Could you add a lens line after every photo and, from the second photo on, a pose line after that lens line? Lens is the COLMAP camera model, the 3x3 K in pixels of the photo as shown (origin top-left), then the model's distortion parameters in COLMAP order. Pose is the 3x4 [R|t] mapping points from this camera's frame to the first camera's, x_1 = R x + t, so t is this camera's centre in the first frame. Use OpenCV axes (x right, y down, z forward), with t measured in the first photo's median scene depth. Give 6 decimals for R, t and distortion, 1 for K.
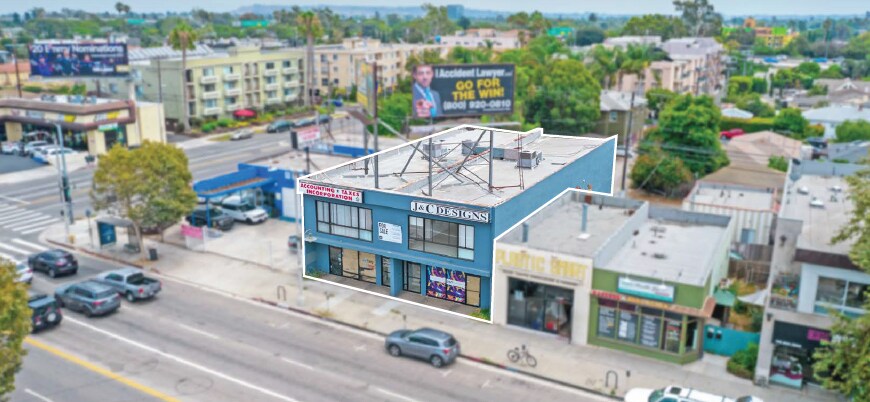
lens RADIAL K [[709.3, 0, 424.8], [0, 709.3, 215.3], [0, 0, 1]] dist [-0.053171, 0.000662]
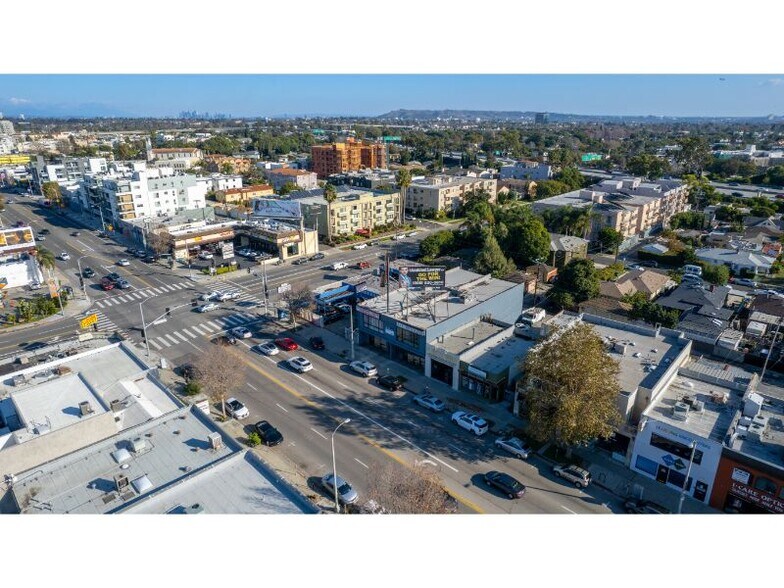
lens RADIAL K [[501.6, 0, 392.0], [0, 501.6, 294.0], [0, 0, 1]] dist [-0.084176, 0.079466]
pose [[0.970067, 0.077175, -0.230248, 0.342190], [-0.061237, 0.995257, 0.075593, -0.236700], [0.234990, -0.059230, 0.970192, -0.633908]]
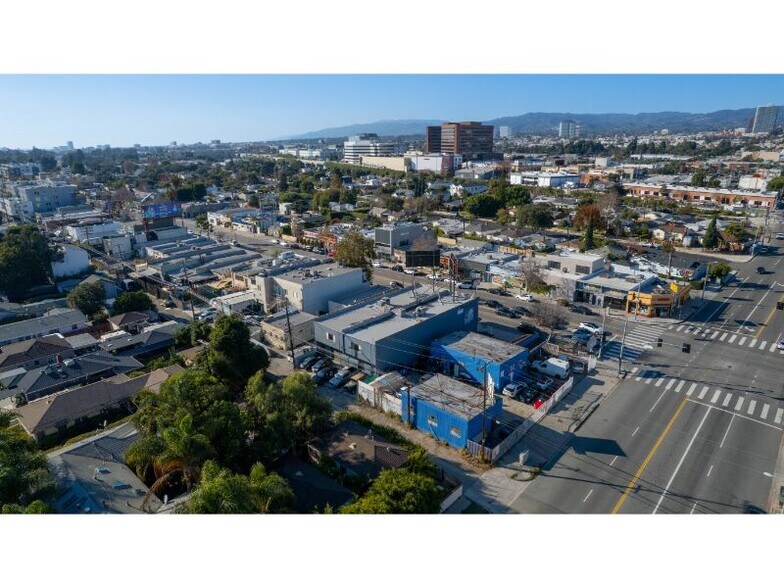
lens RADIAL K [[501.6, 0, 392.0], [0, 501.6, 294.0], [0, 0, 1]] dist [-0.084176, 0.079466]
pose [[-0.974321, -0.054493, 0.218471, -0.296934], [0.073967, 0.838967, 0.539132, -1.222423], [-0.212669, 0.541447, -0.813392, 2.858595]]
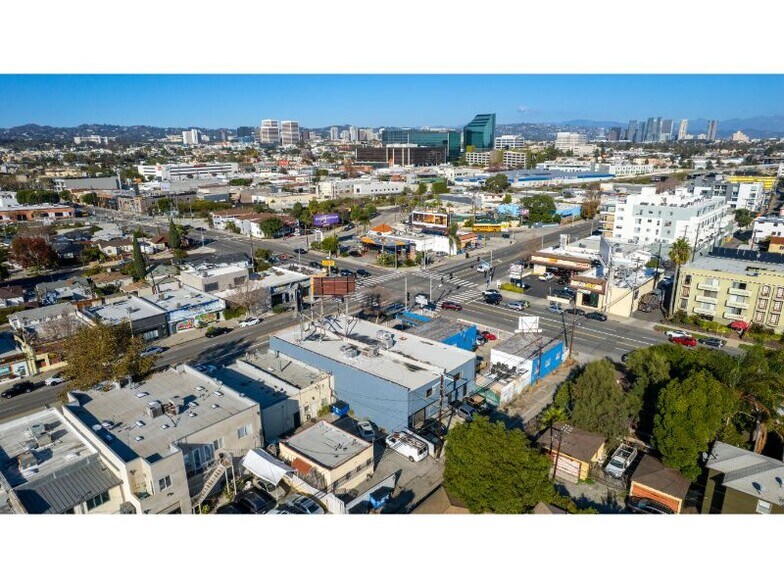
lens RADIAL K [[501.6, 0, 392.0], [0, 501.6, 294.0], [0, 0, 1]] dist [-0.084176, 0.079466]
pose [[-0.205930, 0.285308, -0.936051, 1.605278], [-0.259595, 0.906354, 0.333367, -0.840880], [0.943506, 0.311644, -0.112581, 1.482785]]
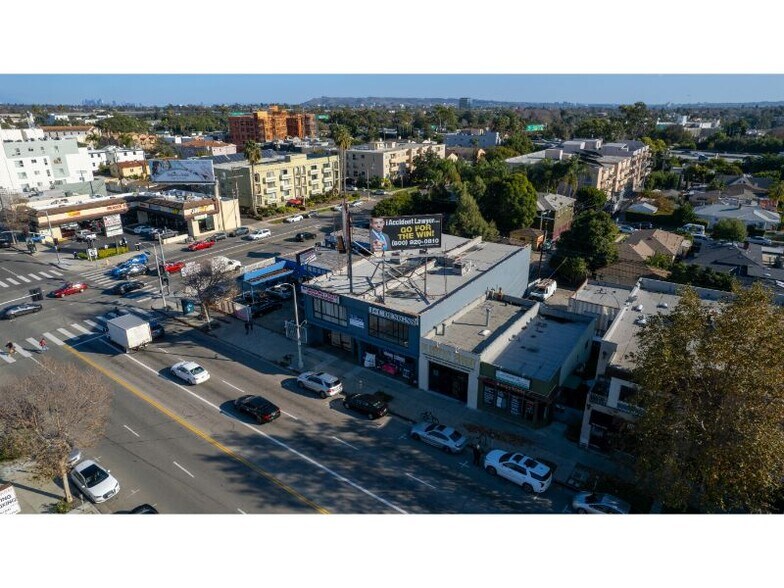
lens RADIAL K [[501.6, 0, 392.0], [0, 501.6, 294.0], [0, 0, 1]] dist [-0.084176, 0.079466]
pose [[0.995059, 0.030065, -0.094623, 0.128014], [-0.021475, 0.995663, 0.090523, -0.141619], [0.096934, -0.088044, 0.991389, -0.055936]]
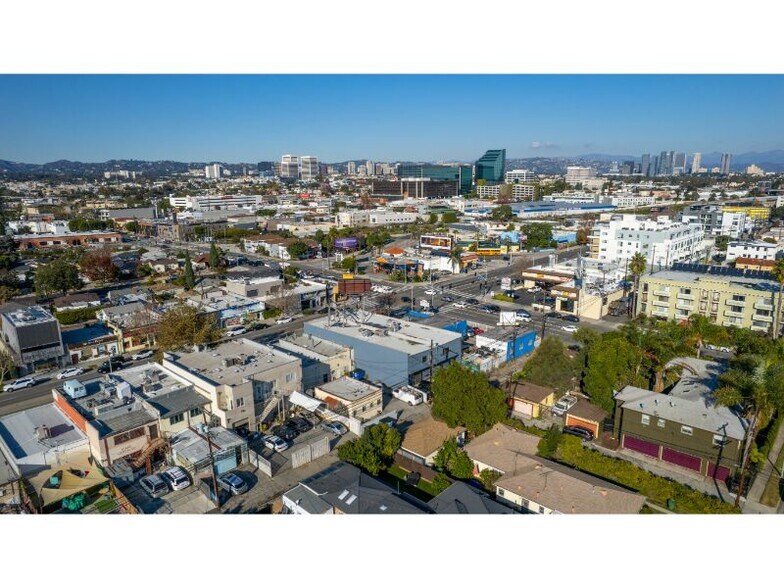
lens RADIAL K [[501.6, 0, 392.0], [0, 501.6, 294.0], [0, 0, 1]] dist [-0.084176, 0.079466]
pose [[-0.236370, 0.223354, -0.945644, 2.125963], [-0.255697, 0.924622, 0.282302, -0.879326], [0.937416, 0.308526, -0.161442, 1.627727]]
